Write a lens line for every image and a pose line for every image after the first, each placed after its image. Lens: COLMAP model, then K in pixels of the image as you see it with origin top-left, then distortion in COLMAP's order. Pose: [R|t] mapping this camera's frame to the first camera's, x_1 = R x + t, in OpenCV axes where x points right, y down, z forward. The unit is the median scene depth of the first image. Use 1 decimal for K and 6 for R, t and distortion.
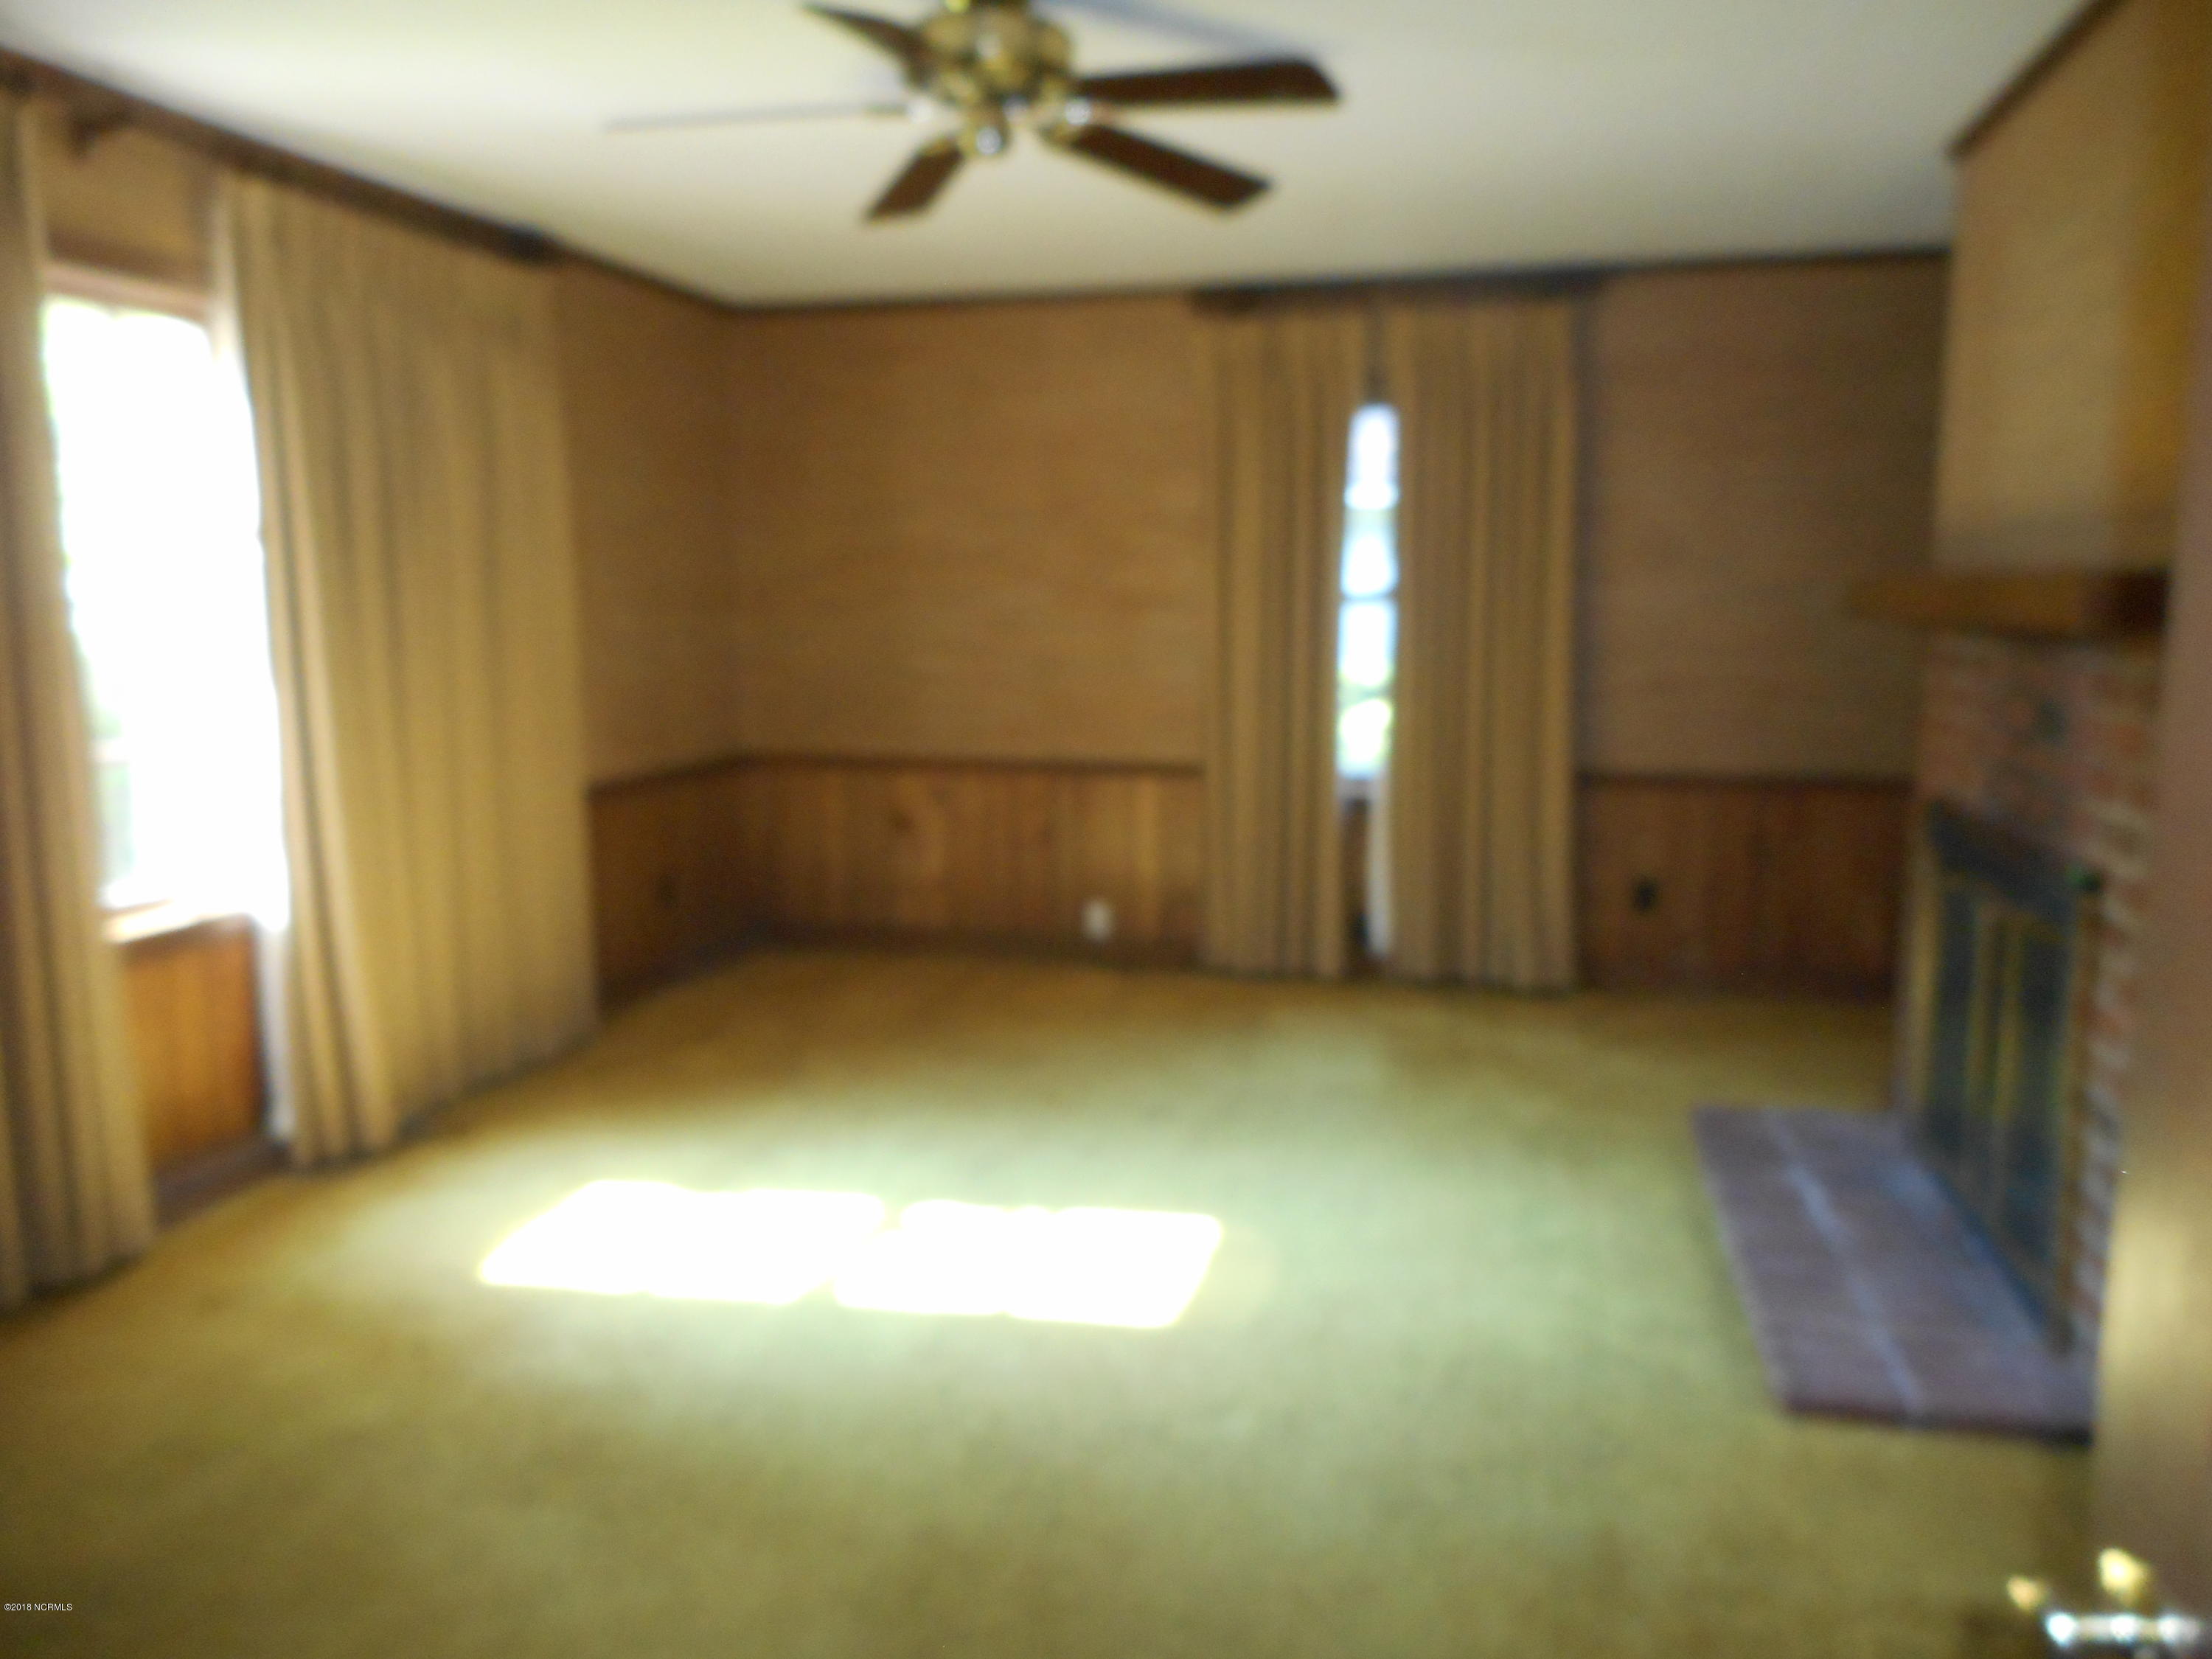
lens RADIAL K [[1617.1, 0, 1106.0], [0, 1617.1, 829.5], [0, 0, 1]] dist [-0.000809, -0.000696]
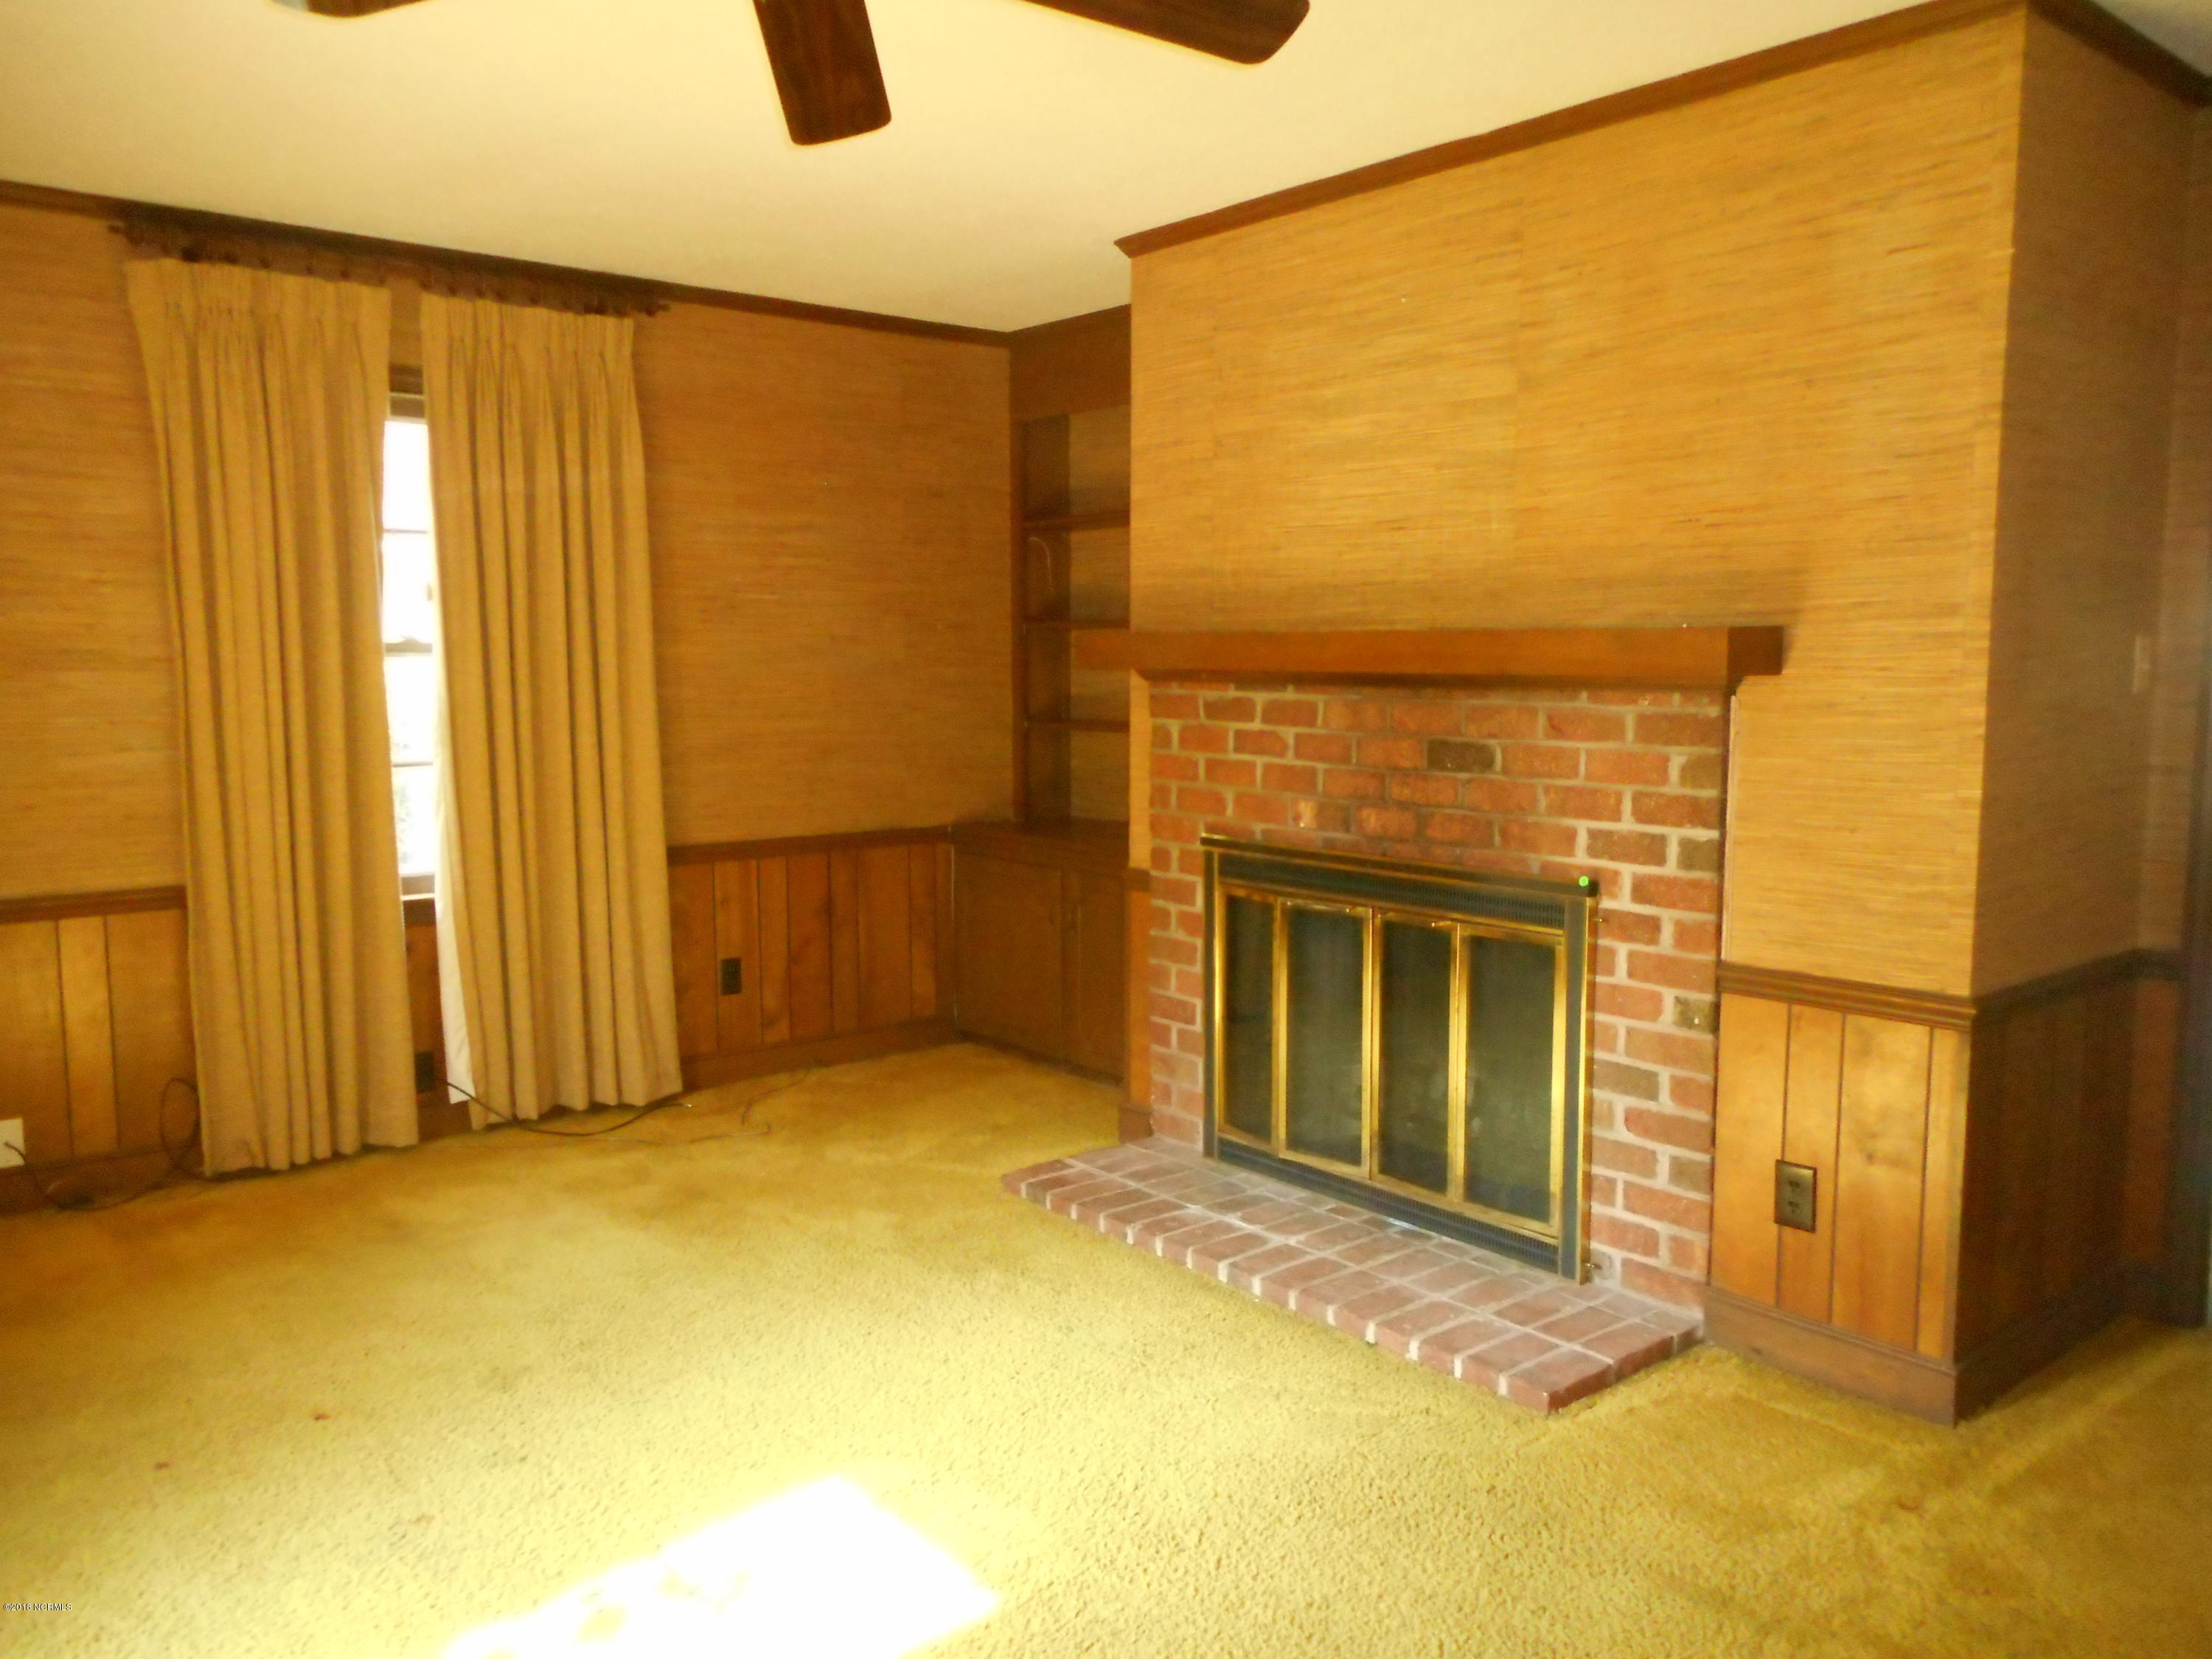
lens RADIAL K [[1656.4, 0, 1106.0], [0, 1656.4, 829.5], [0, 0, 1]] dist [0.000631, 0.000796]
pose [[0.600322, -0.078717, 0.795875, -0.282426], [0.110422, 0.993772, 0.015000, -0.032442], [-0.792098, 0.078878, 0.605275, 0.262949]]
